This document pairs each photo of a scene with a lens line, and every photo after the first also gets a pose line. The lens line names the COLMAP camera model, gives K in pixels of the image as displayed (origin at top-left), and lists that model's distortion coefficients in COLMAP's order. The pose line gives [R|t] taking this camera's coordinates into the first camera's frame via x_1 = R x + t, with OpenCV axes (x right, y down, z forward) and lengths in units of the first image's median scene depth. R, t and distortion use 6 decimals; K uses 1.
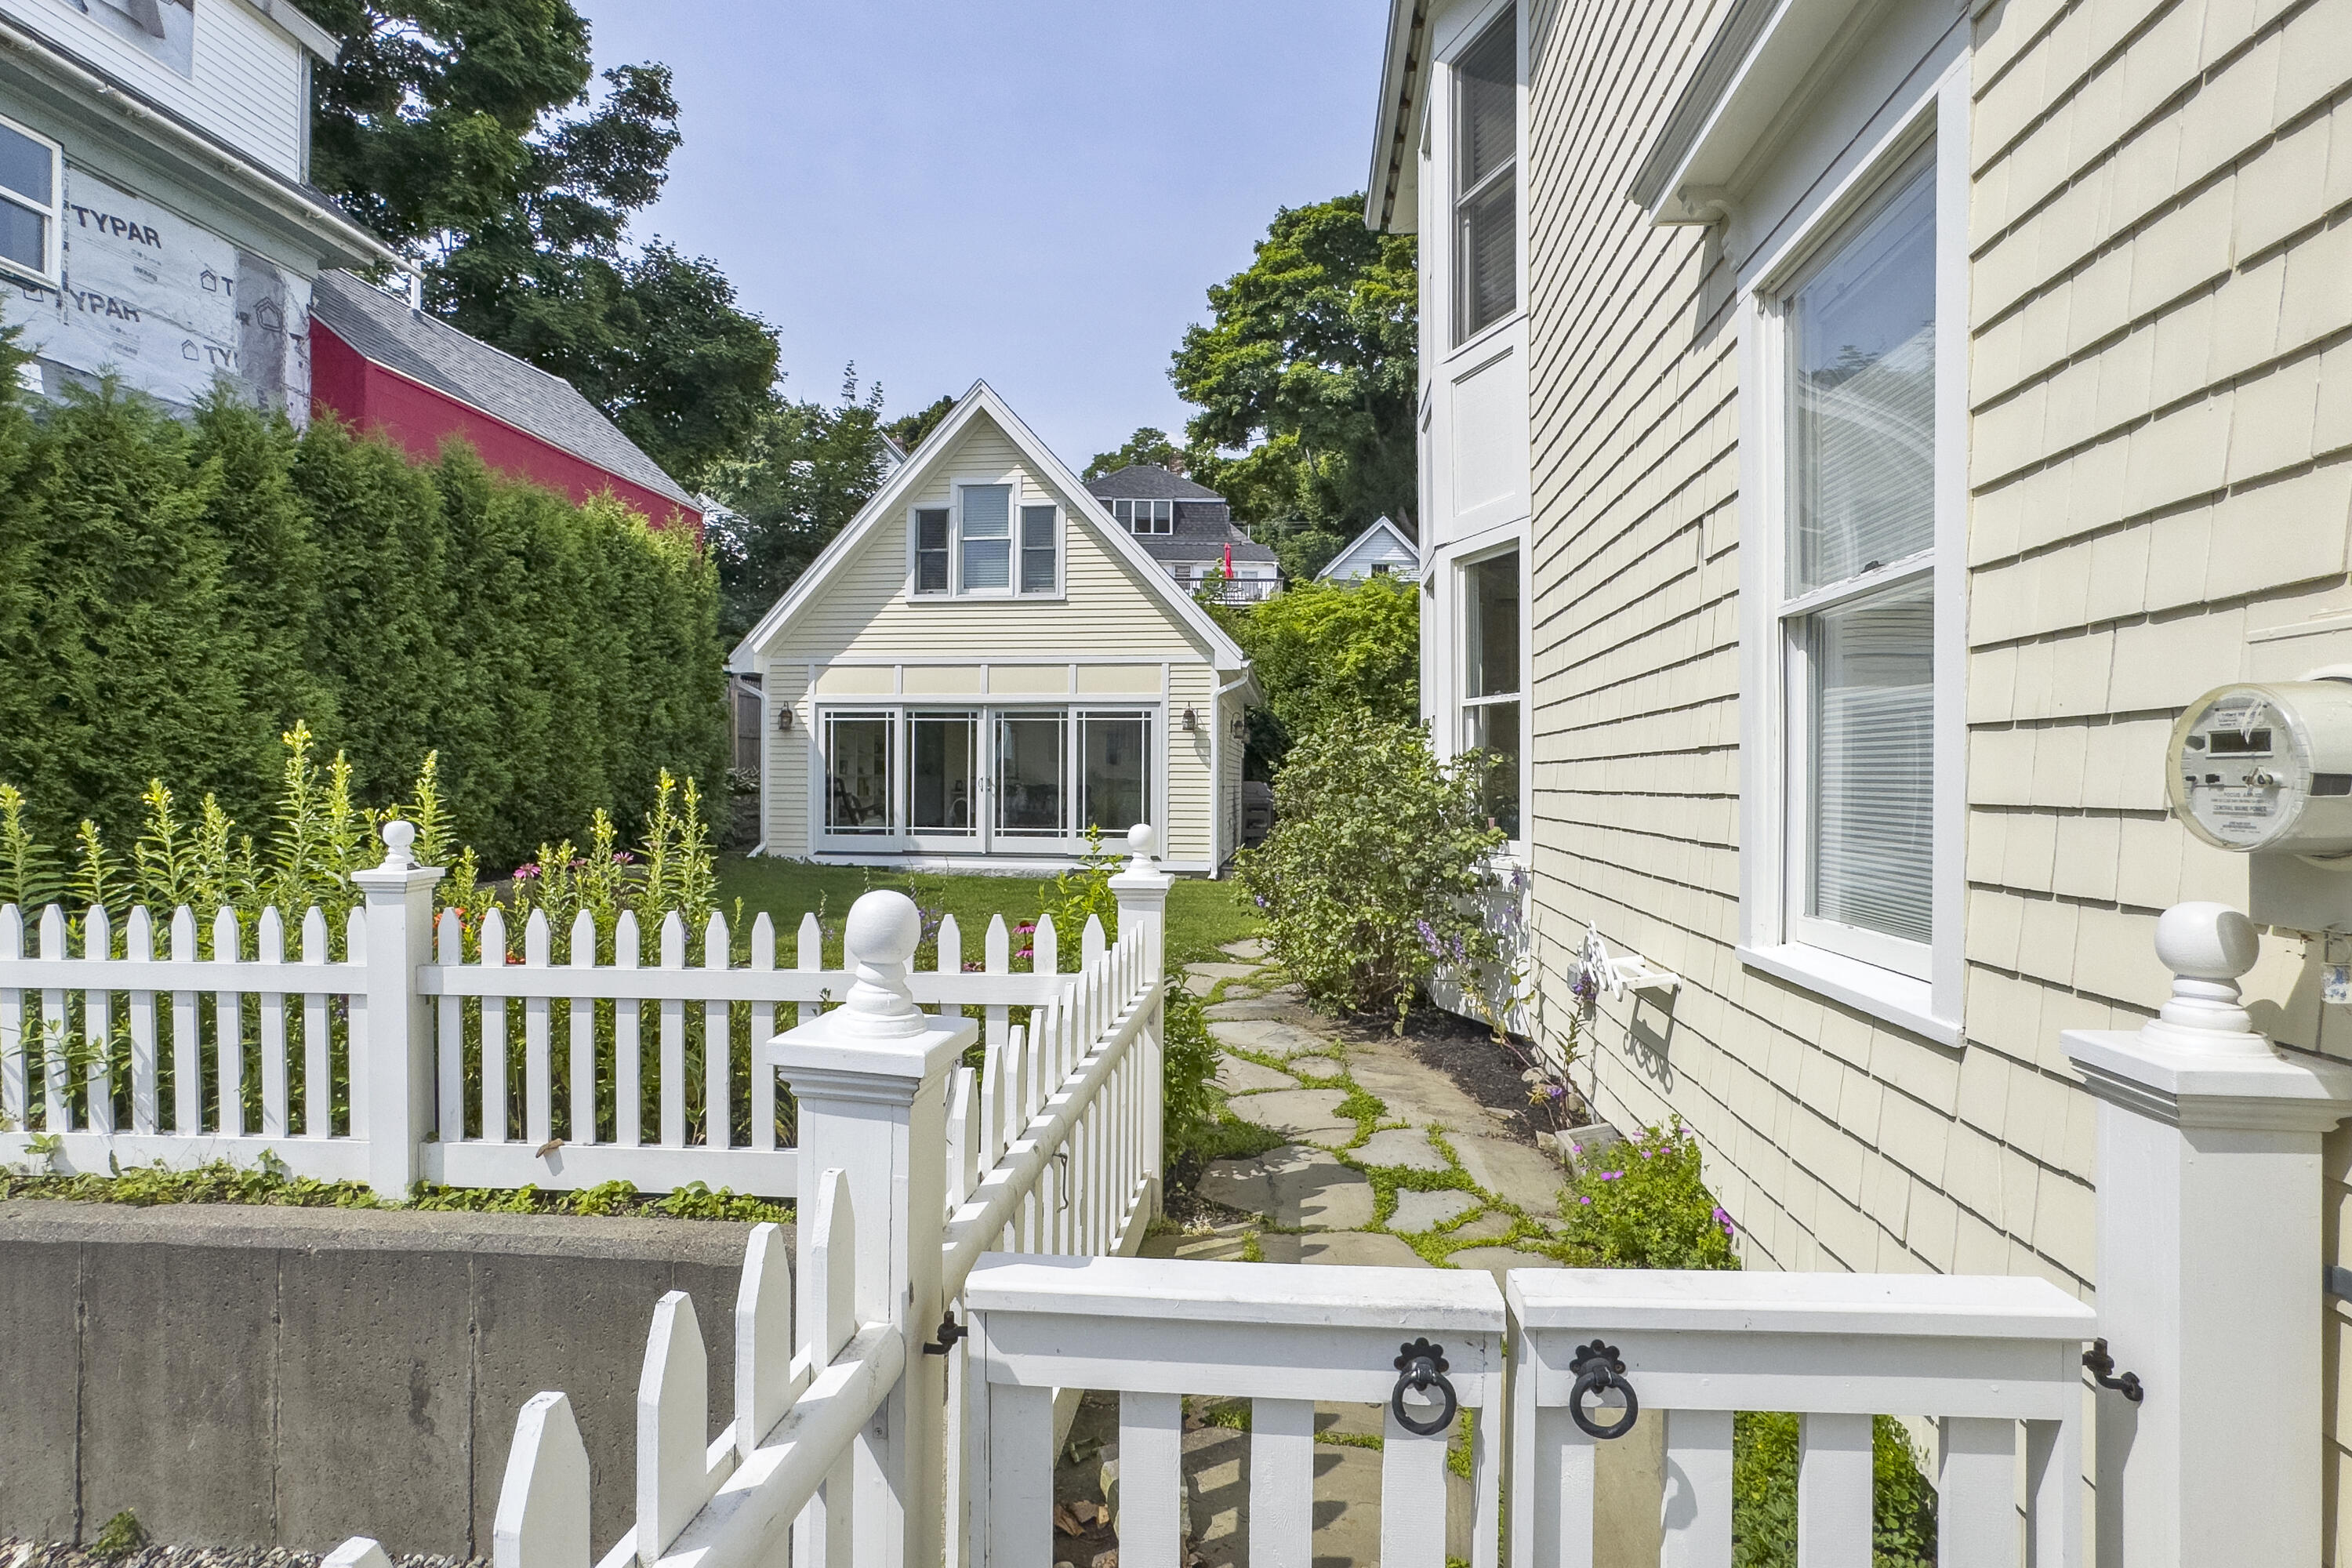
lens RADIAL K [[1218.6, 0, 1192.7], [0, 1218.6, 783.7], [0, 0, 1]] dist [-0.044506, 0.000191]
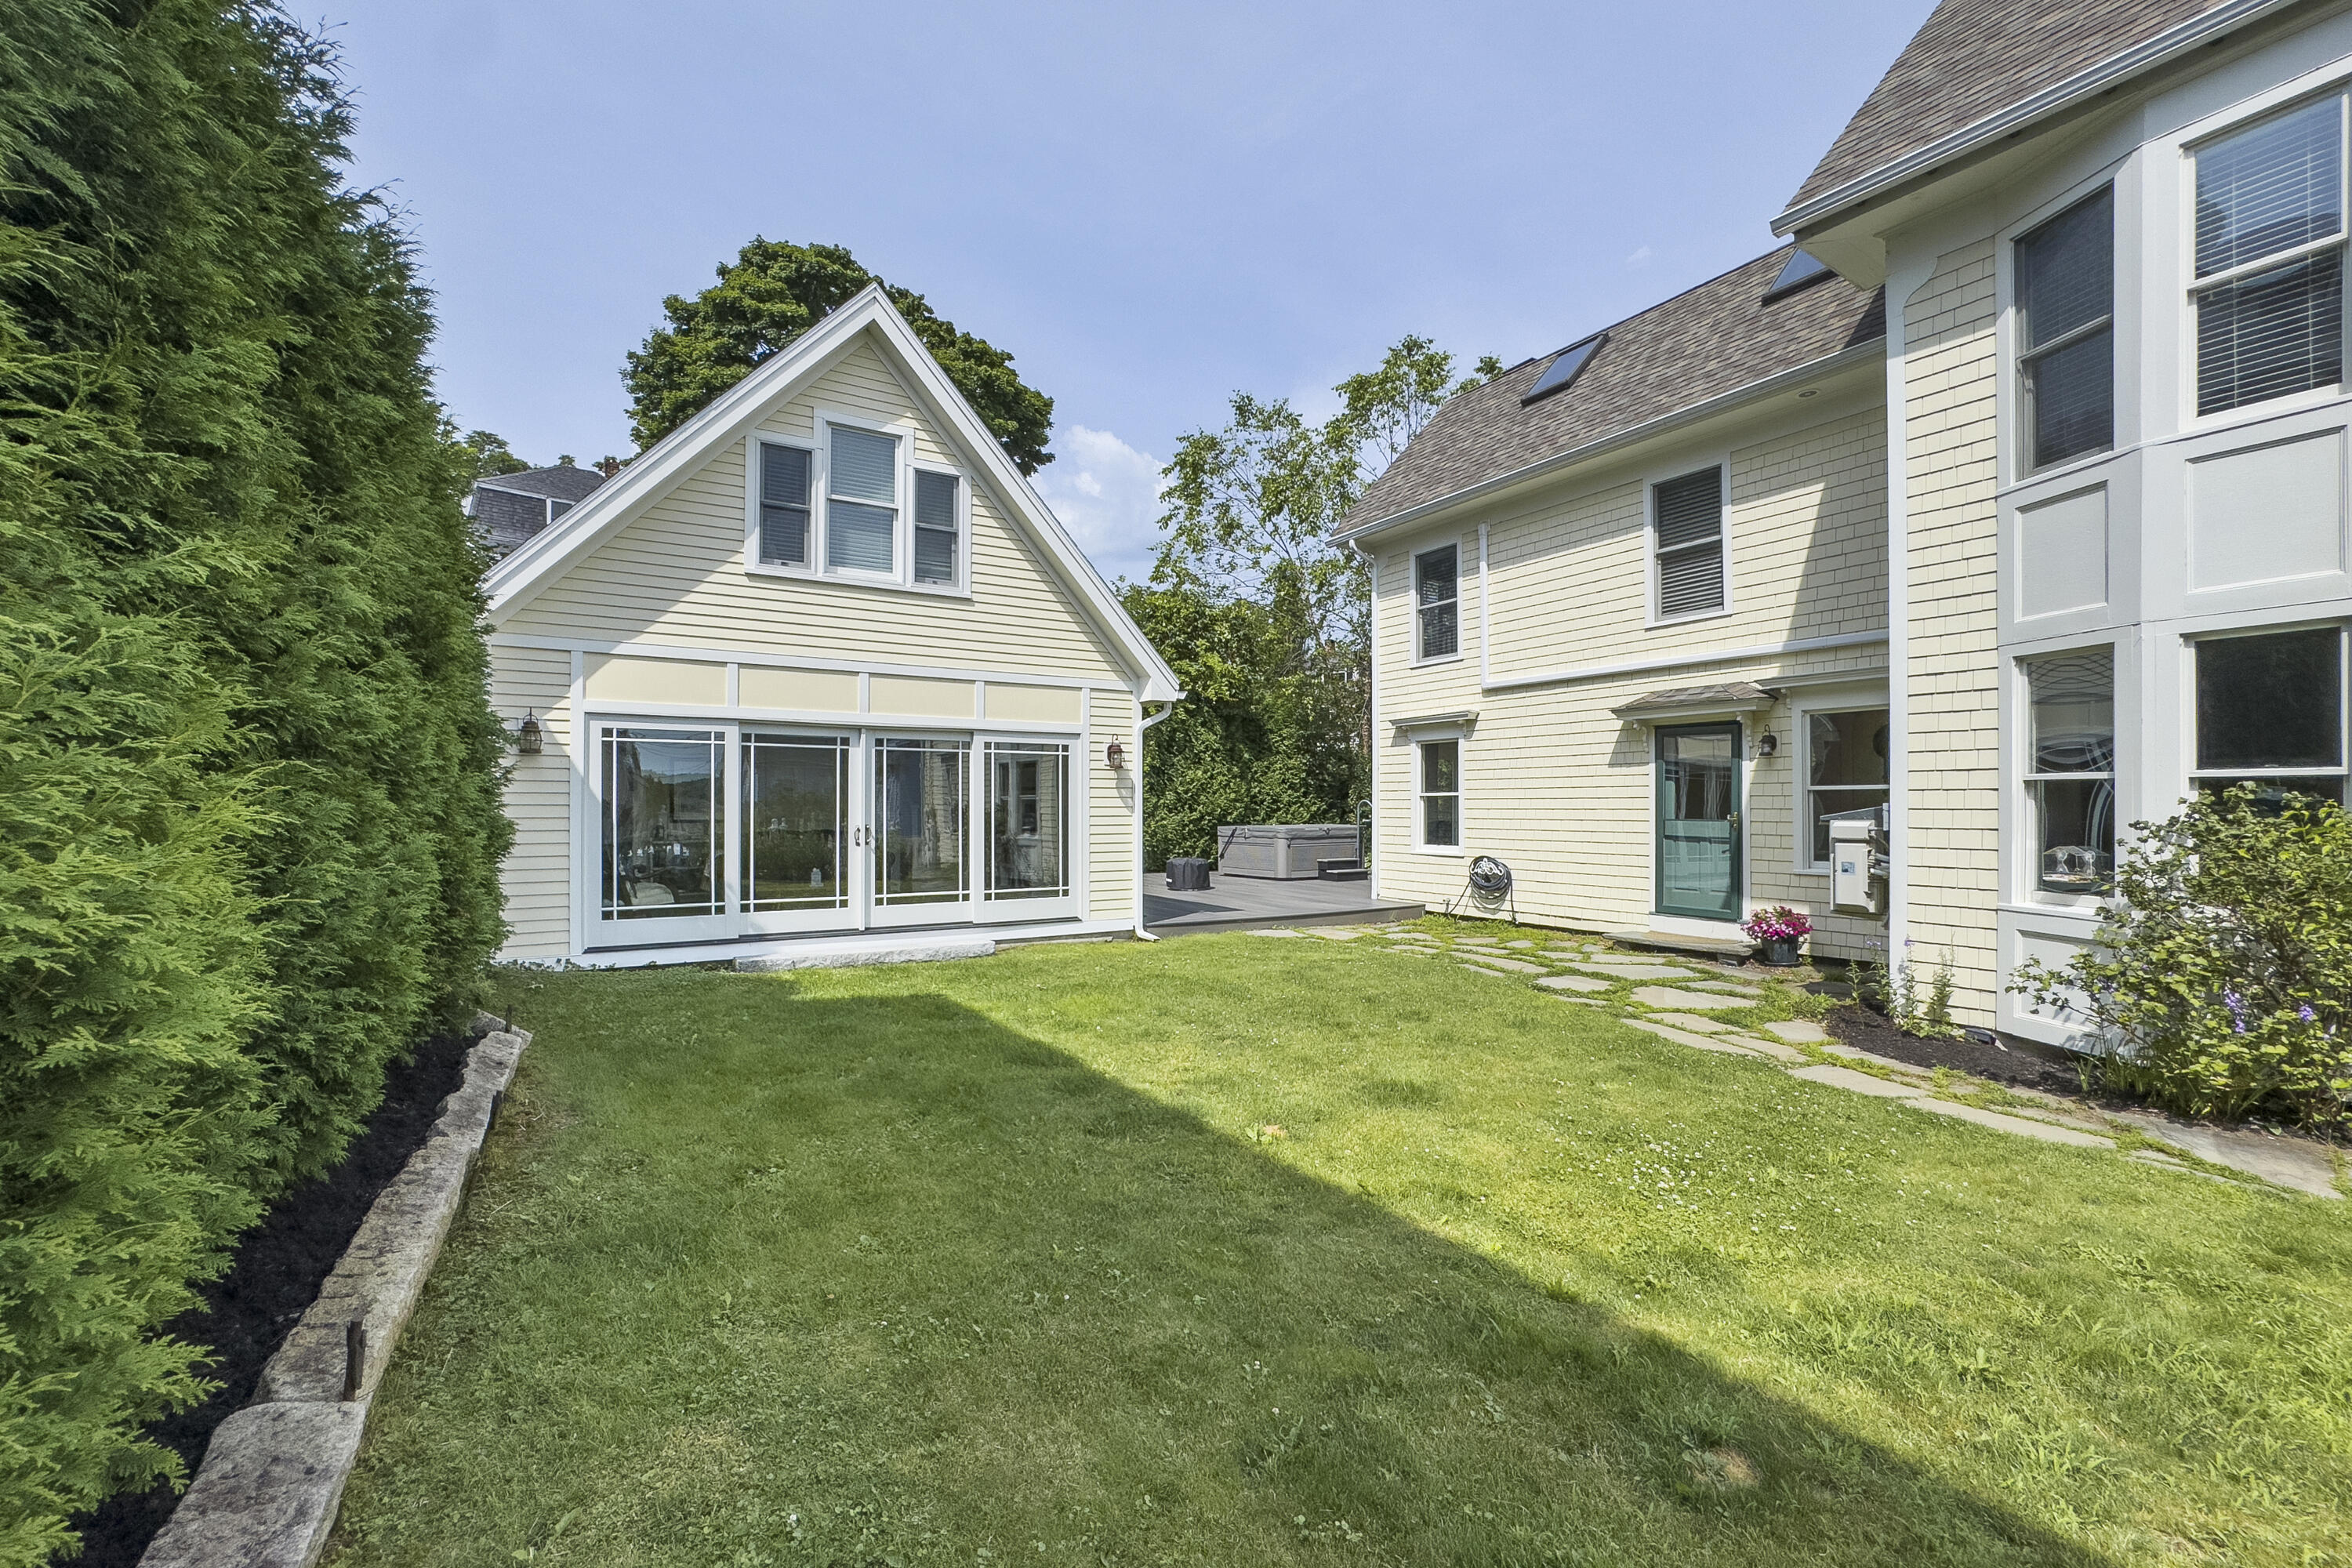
lens RADIAL K [[958.0, 0, 1179.9], [0, 958.0, 795.0], [0, 0, 1]] dist [0.001460, 0.000243]
pose [[0.804248, 0.002390, 0.594289, -0.359340], [-0.002058, 0.999997, -0.001236, -0.023747], [-0.594291, -0.000229, 0.804250, 0.418926]]
